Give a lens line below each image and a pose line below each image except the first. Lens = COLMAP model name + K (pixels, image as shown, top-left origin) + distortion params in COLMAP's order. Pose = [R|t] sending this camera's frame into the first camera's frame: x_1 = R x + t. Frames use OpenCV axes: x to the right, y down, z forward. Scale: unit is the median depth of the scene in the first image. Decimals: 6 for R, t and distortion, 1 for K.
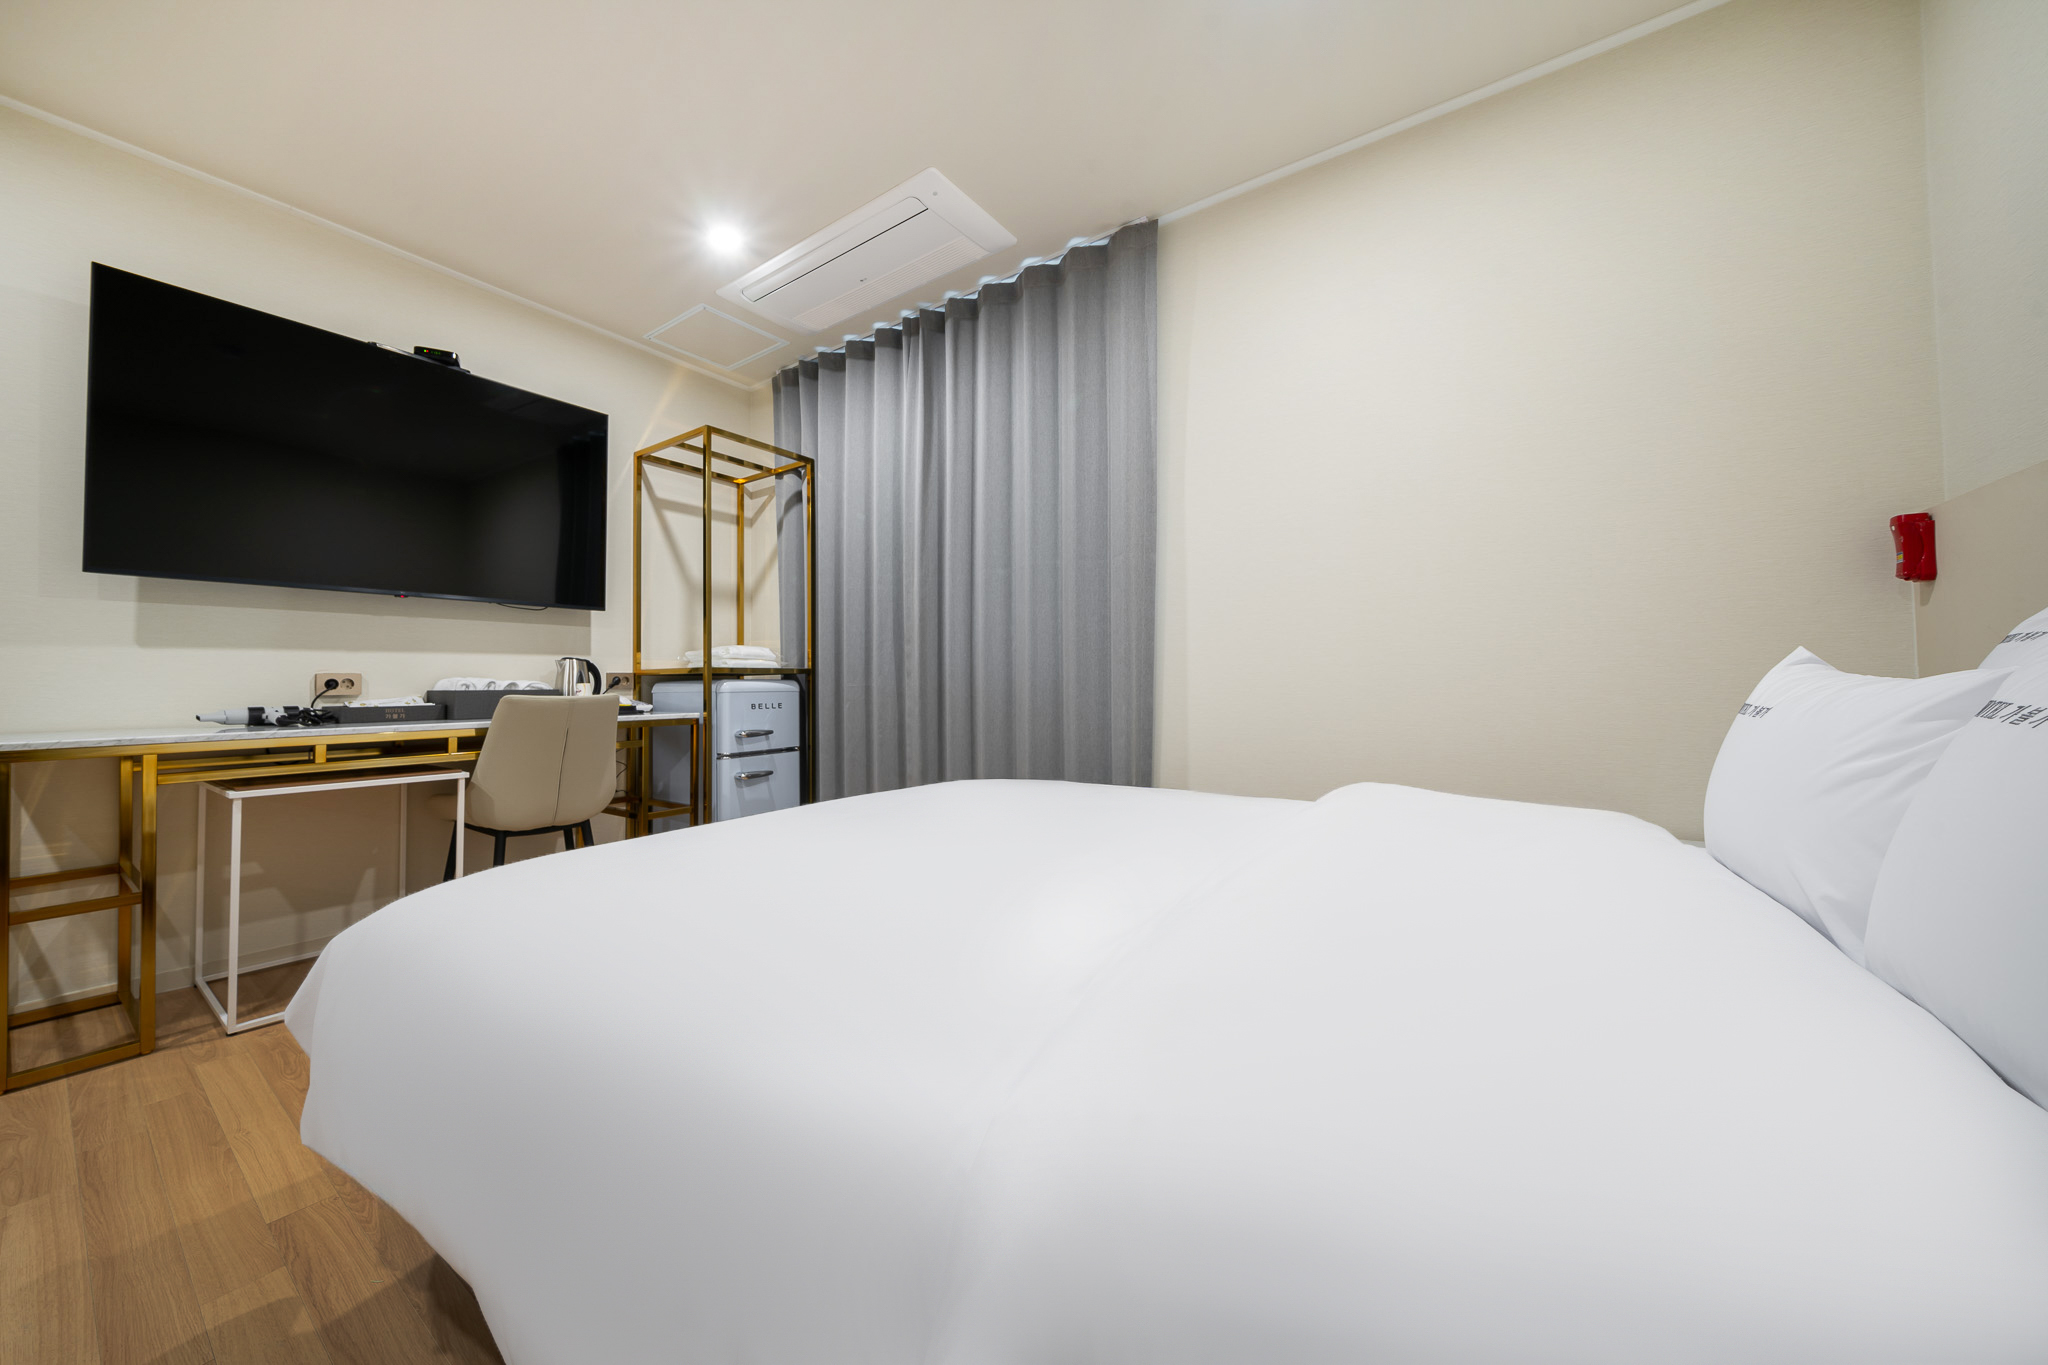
lens RADIAL K [[731.2, 0, 1020.4], [0, 731.2, 674.1], [0, 0, 1]] dist [0.000300, -0.003246]
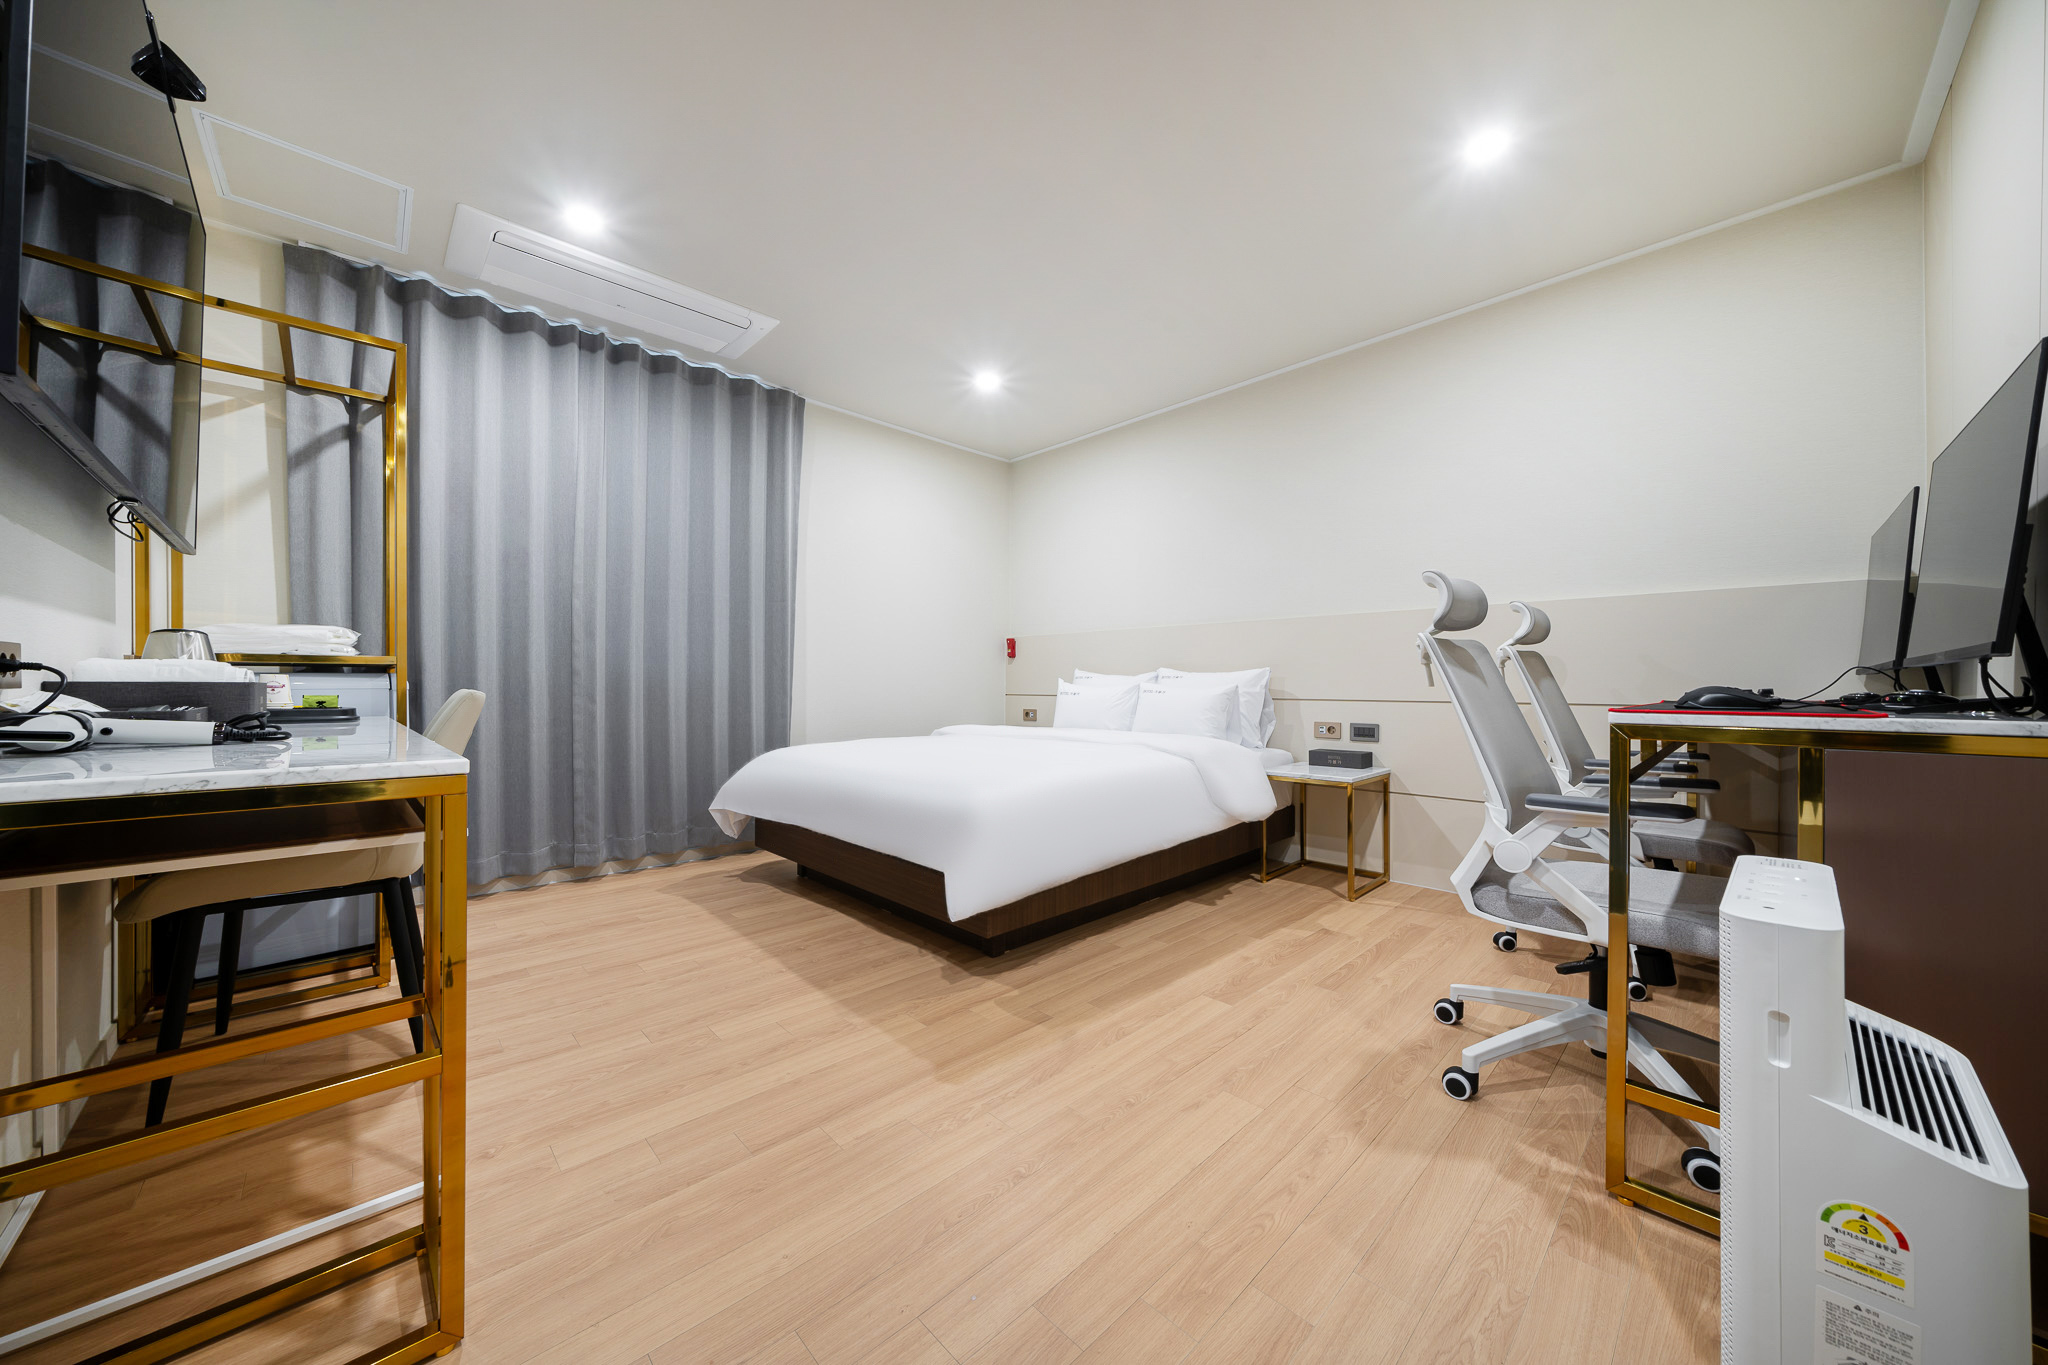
lens RADIAL K [[684.3, 0, 1023.8], [0, 684.3, 689.5], [0, 0, 1]] dist [-0.024001, 0.000057]
pose [[0.151822, 0.009255, 0.988365, -1.913552], [-0.010581, 0.999914, -0.007738, 0.042050], [-0.988351, -0.009283, 0.151907, 0.456875]]
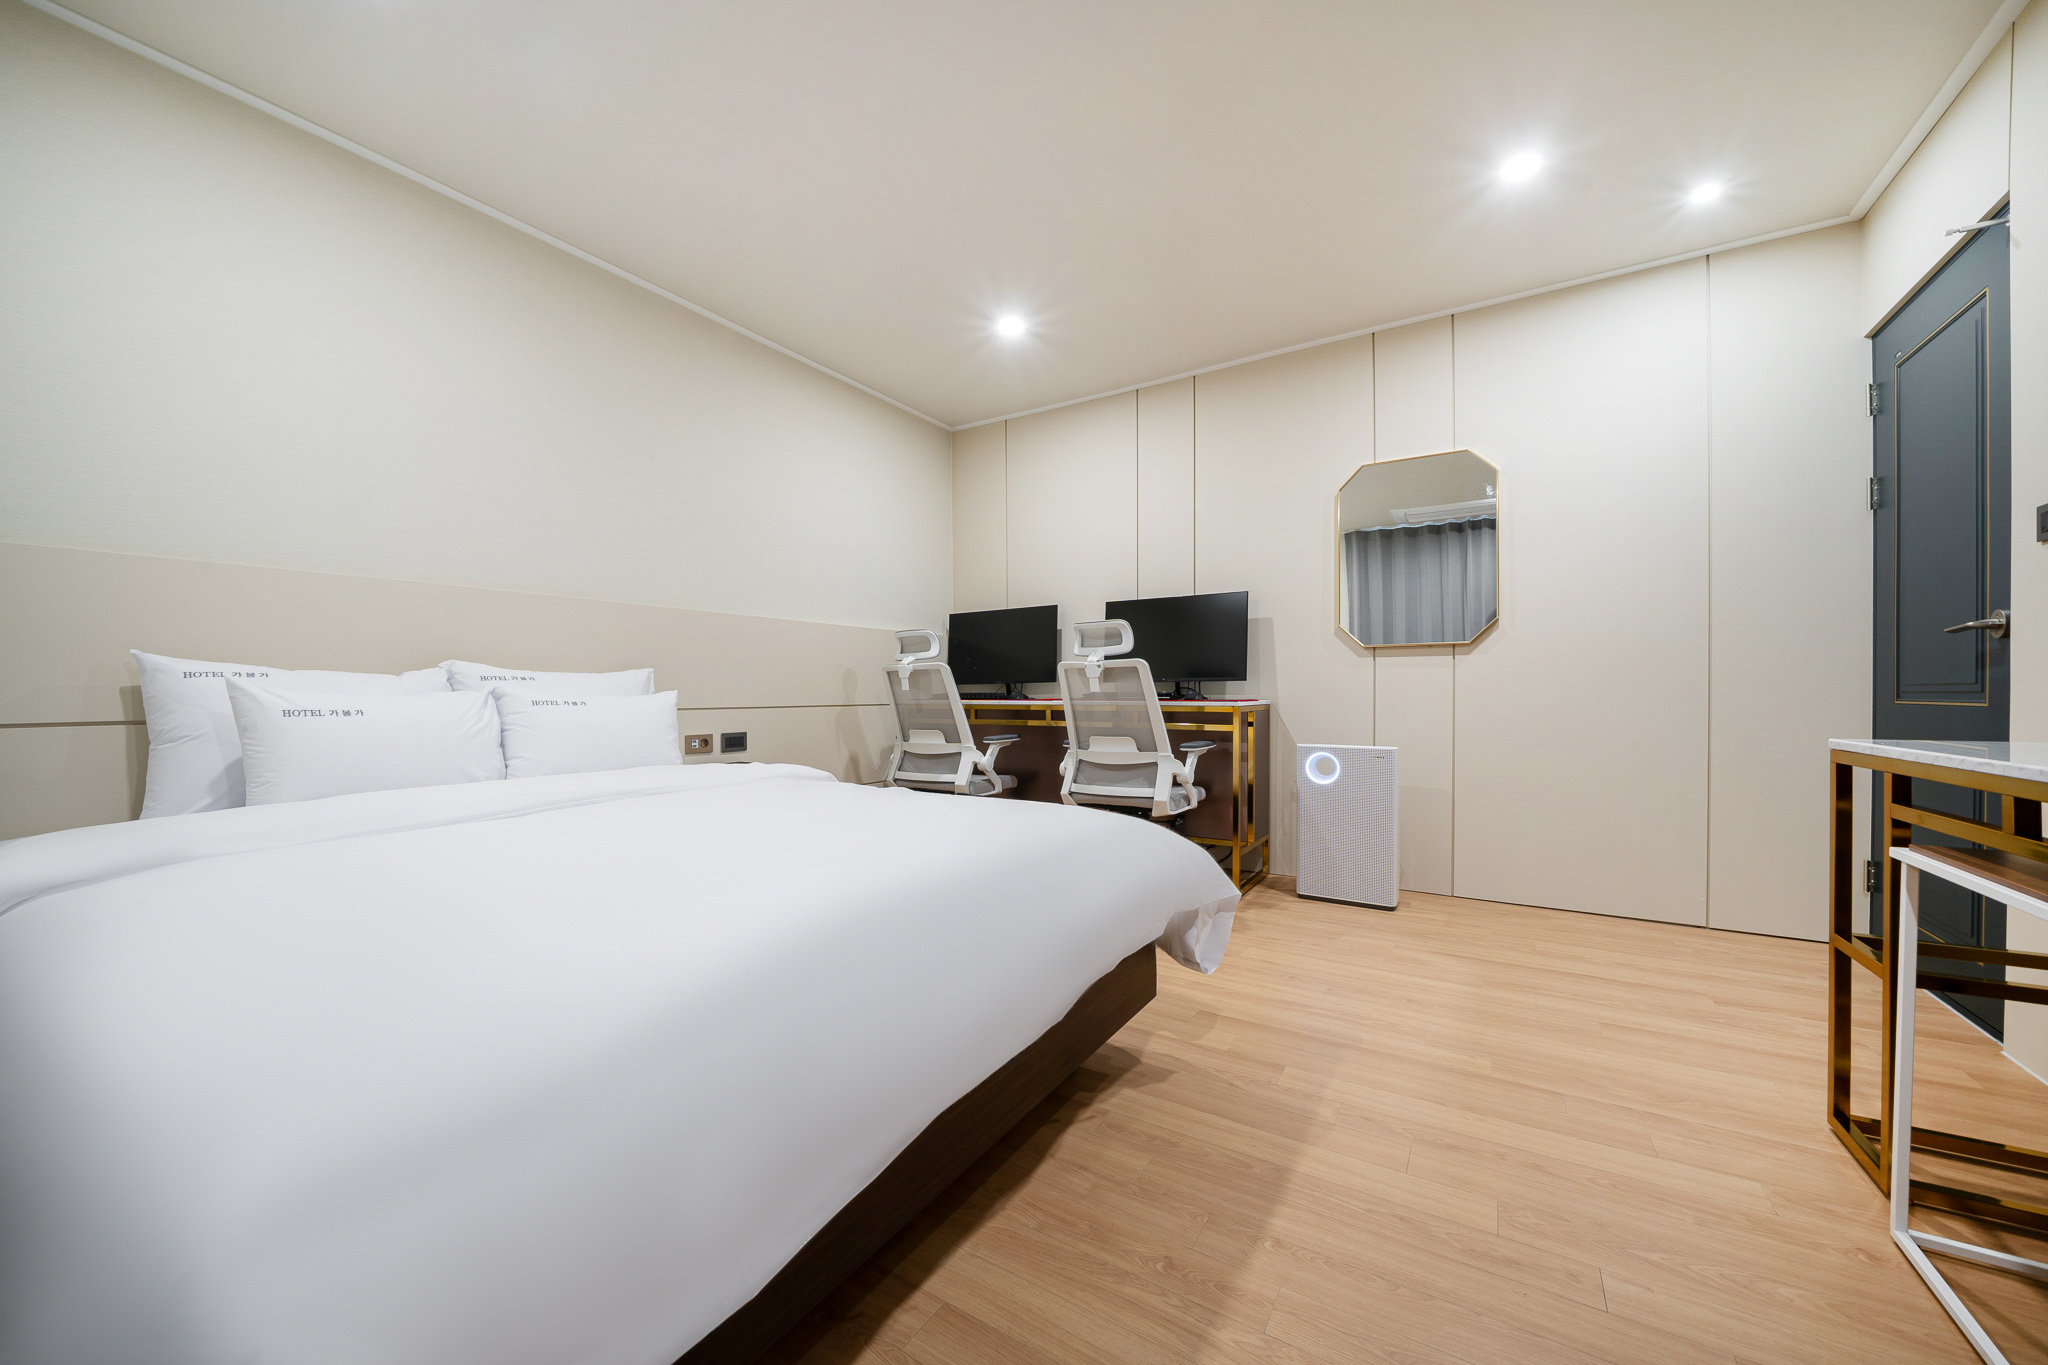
lens RADIAL K [[684.3, 0, 1023.8], [0, 684.3, 689.5], [0, 0, 1]] dist [-0.024001, 0.000057]
pose [[-0.999445, 0.016406, -0.029008, -0.393514], [0.016575, 0.999847, -0.005596, 0.020066], [0.028912, -0.006074, -0.999564, 1.807447]]
